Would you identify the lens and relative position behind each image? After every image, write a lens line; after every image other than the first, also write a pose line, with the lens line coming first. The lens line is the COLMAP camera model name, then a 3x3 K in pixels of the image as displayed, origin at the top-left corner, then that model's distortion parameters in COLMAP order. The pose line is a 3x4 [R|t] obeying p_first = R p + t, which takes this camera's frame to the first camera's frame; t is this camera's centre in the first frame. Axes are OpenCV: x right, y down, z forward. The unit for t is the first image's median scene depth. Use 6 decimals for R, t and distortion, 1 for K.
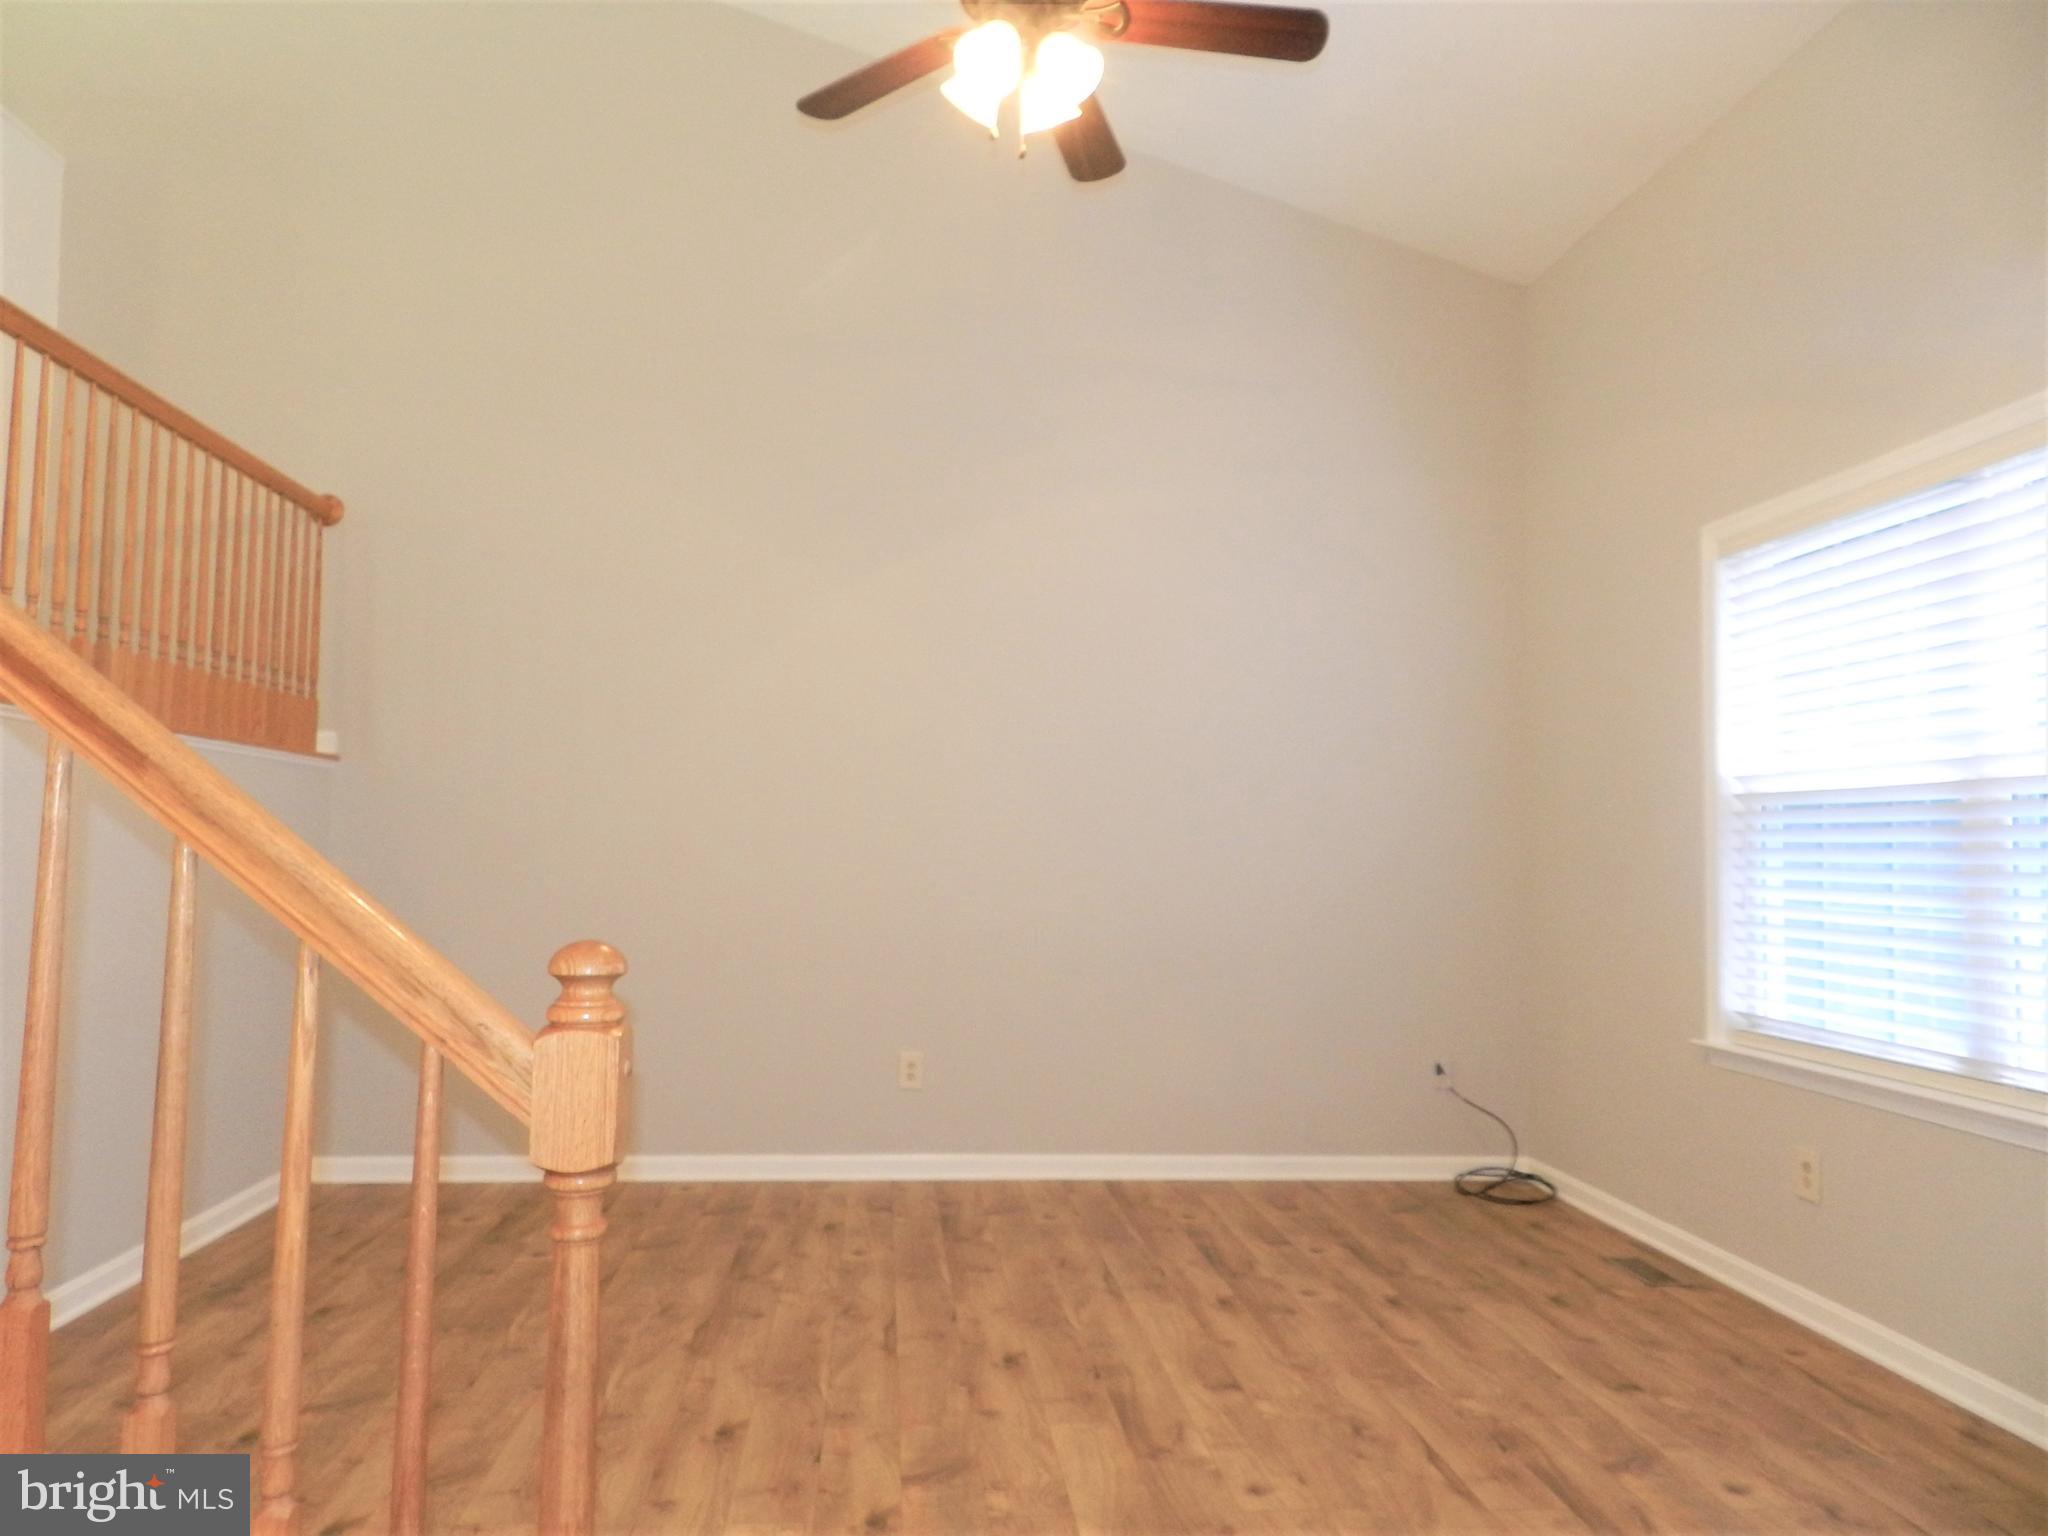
lens RADIAL K [[1396.9, 0, 1024.4], [0, 1396.9, 774.7], [0, 0, 1]] dist [0.025758, -0.010982]
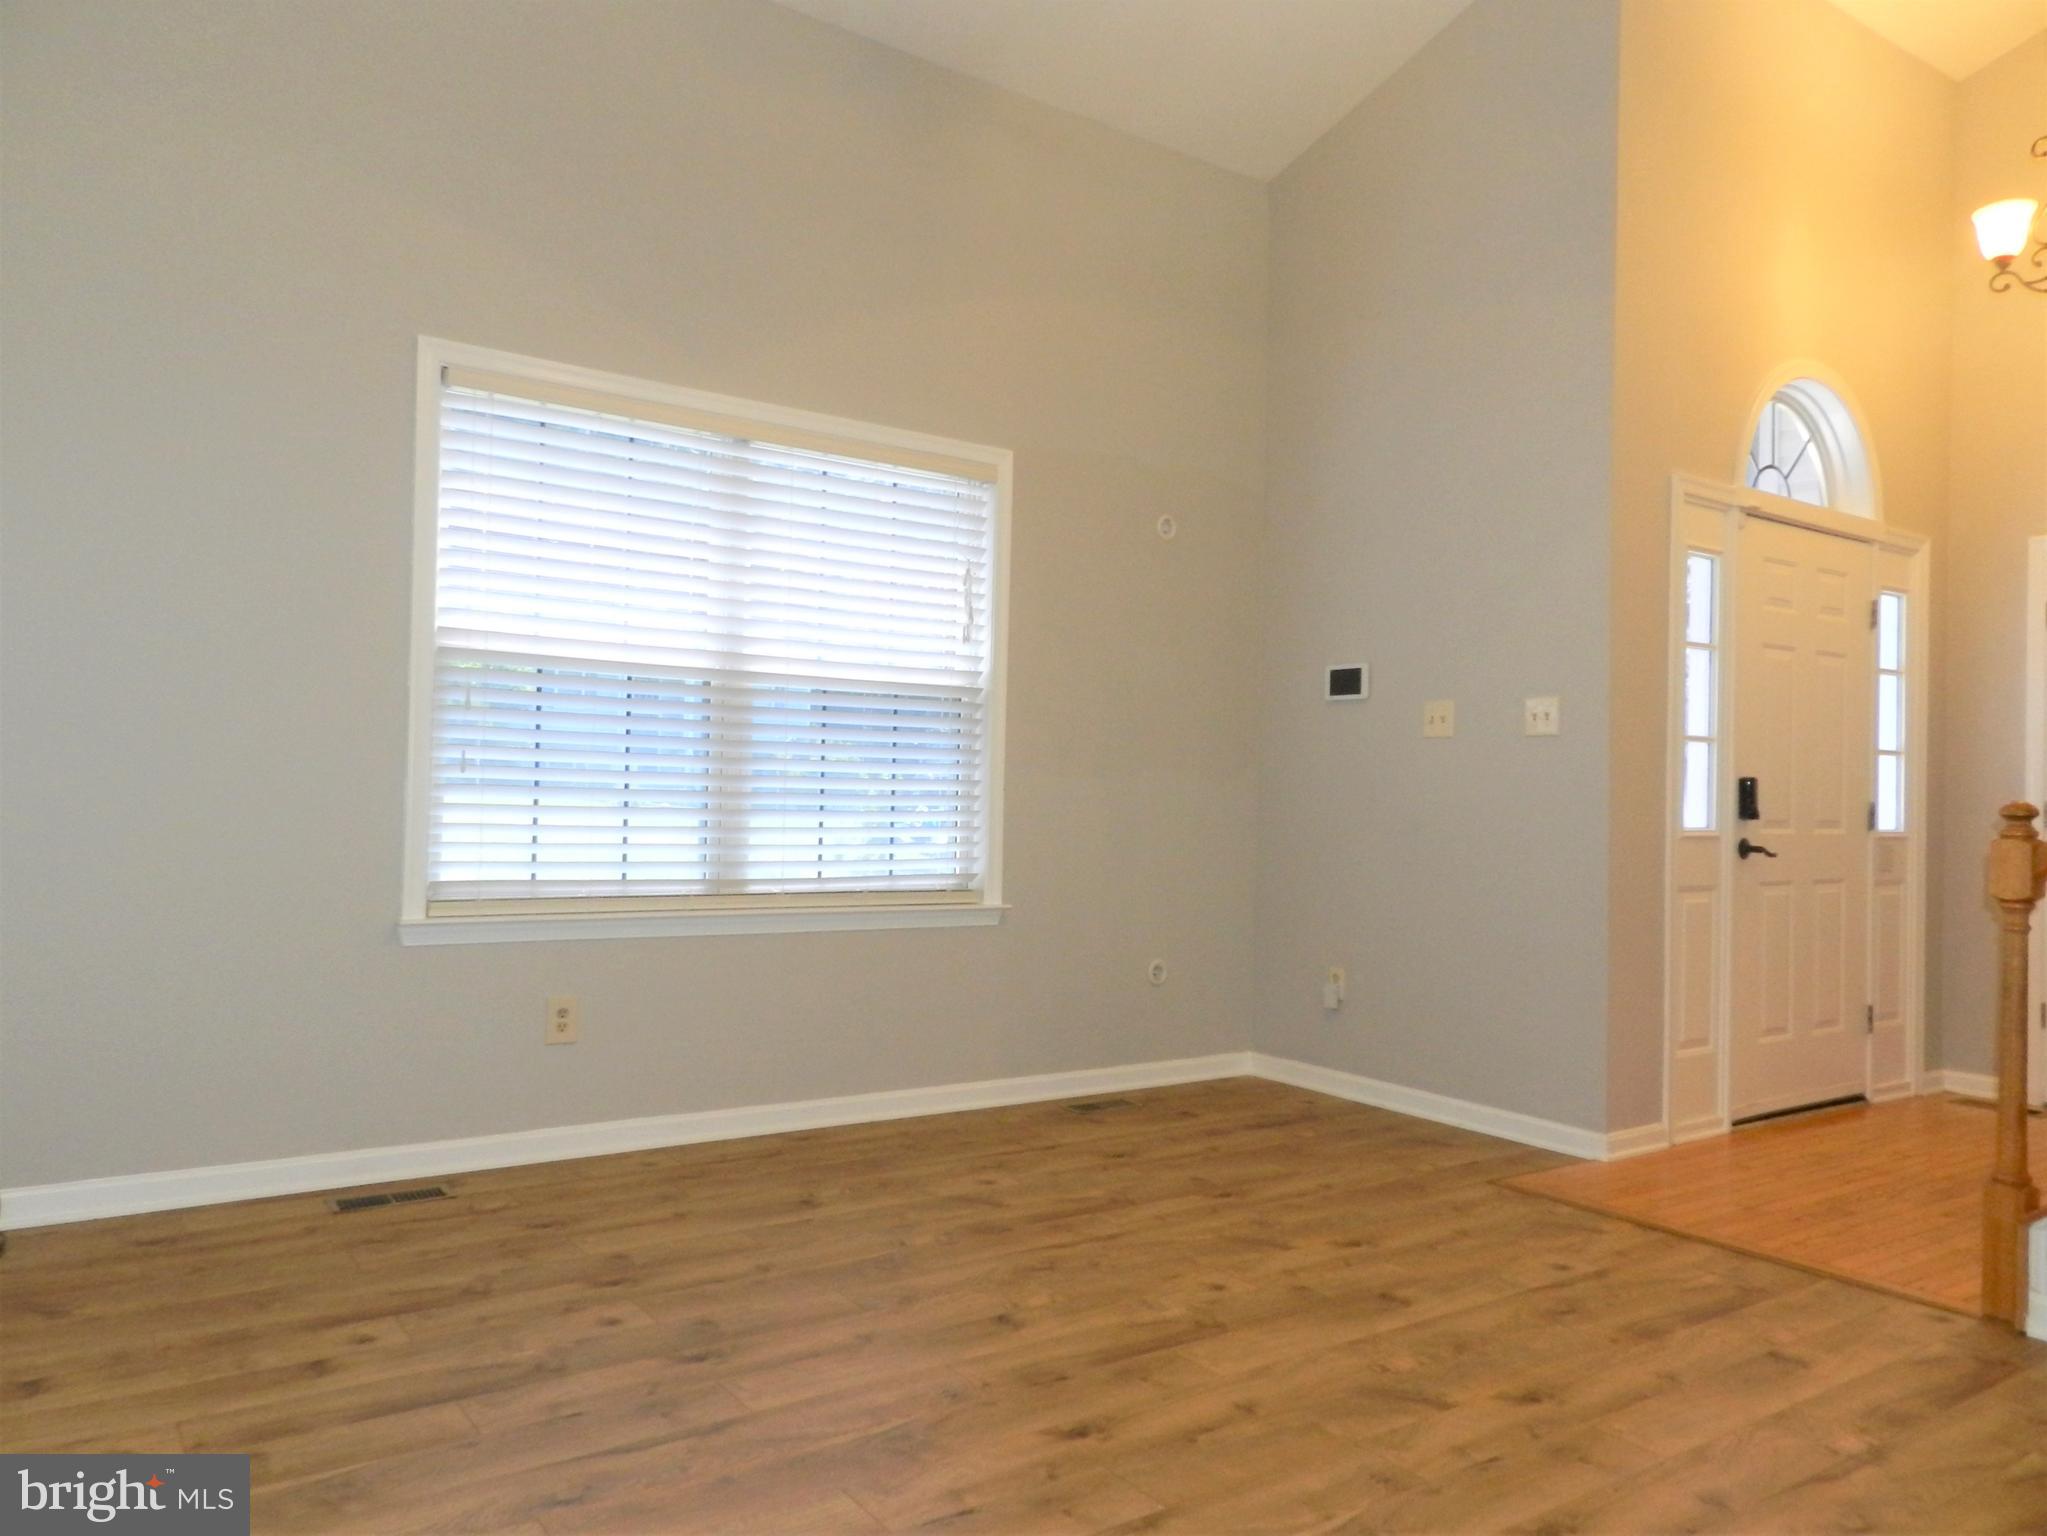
lens RADIAL K [[1396.2, 0, 1031.5], [0, 1396.2, 767.2], [0, 0, 1]] dist [0.025758, -0.010982]
pose [[-0.483378, -0.019880, 0.875186, -0.611432], [-0.089682, 0.995607, -0.026917, 0.104458], [-0.870806, -0.091500, -0.483038, 1.393569]]
